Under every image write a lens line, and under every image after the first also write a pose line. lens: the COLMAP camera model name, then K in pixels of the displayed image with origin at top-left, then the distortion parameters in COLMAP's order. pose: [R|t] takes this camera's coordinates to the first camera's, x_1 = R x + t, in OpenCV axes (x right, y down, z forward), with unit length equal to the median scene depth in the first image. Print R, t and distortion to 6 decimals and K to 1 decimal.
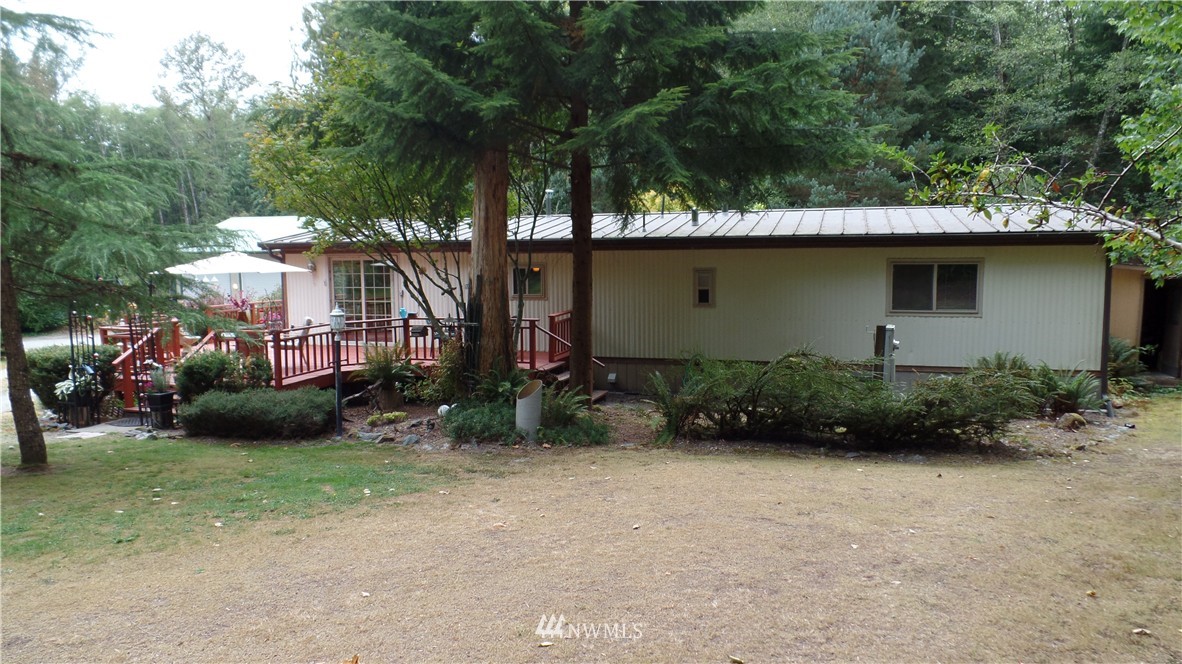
lens RADIAL K [[834.2, 0, 591.0], [0, 834.2, 332.0], [0, 0, 1]] dist [0.001139, -0.002487]
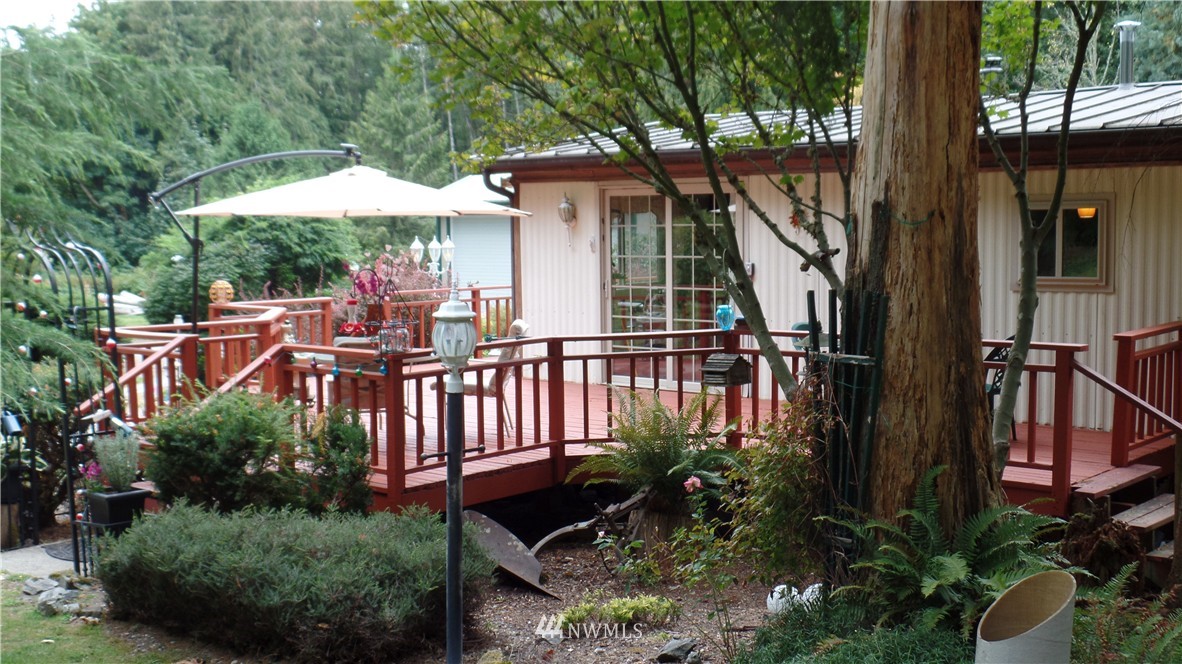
lens RADIAL K [[1405.5, 0, 591.0], [0, 1405.5, 332.0], [0, 0, 1]] dist [-0.010968, -0.024436]
pose [[0.915916, 0.032953, -0.400015, -0.017249], [-0.038272, 0.999253, -0.005314, -0.010255], [0.399541, 0.020177, 0.916493, 0.381459]]
